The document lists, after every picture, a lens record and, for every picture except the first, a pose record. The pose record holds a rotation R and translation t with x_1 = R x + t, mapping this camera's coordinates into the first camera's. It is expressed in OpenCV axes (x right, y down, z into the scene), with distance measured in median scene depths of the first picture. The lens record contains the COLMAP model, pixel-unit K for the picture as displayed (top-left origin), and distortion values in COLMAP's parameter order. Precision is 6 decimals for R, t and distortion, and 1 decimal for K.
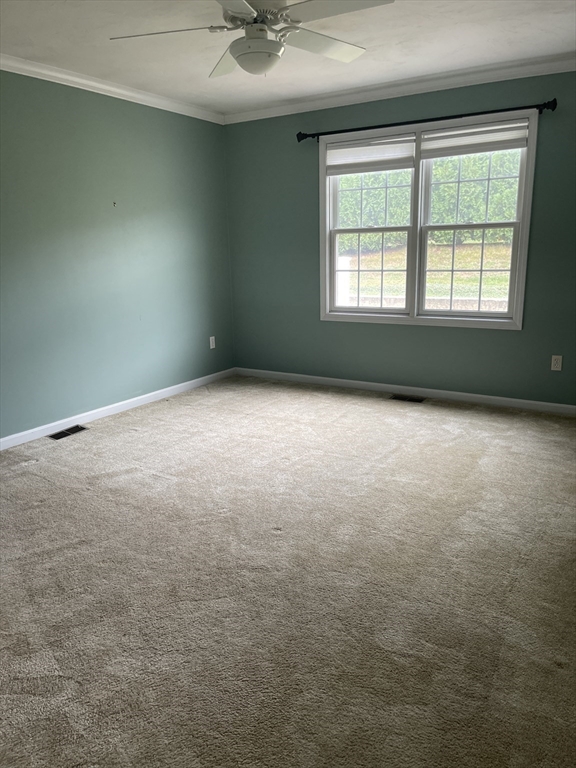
lens RADIAL K [[581.1, 0, 283.7], [0, 581.1, 387.7], [0, 0, 1]] dist [0.060707, -0.050073]
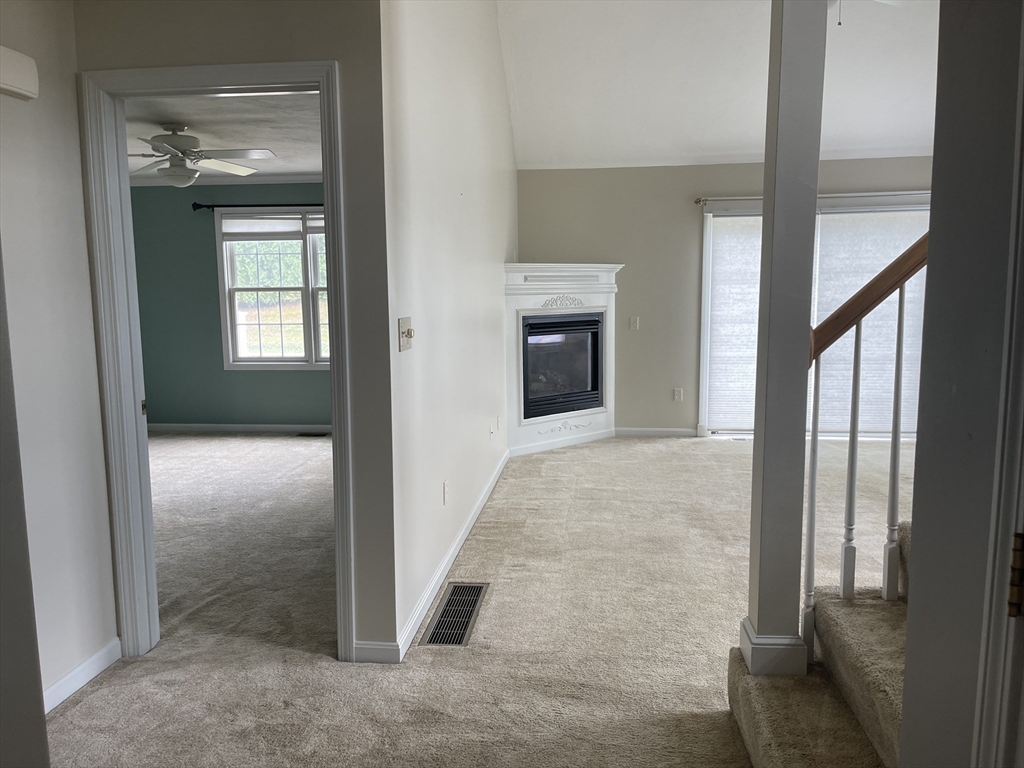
lens RADIAL K [[774.8, 0, 516.7], [0, 774.8, 387.4], [0, 0, 1]] dist [0.060707, -0.050073]
pose [[0.897454, -0.043591, 0.438950, -0.092521], [0.096885, 0.990285, -0.099744, 0.119025], [-0.430337, 0.132043, 0.892958, -0.544600]]
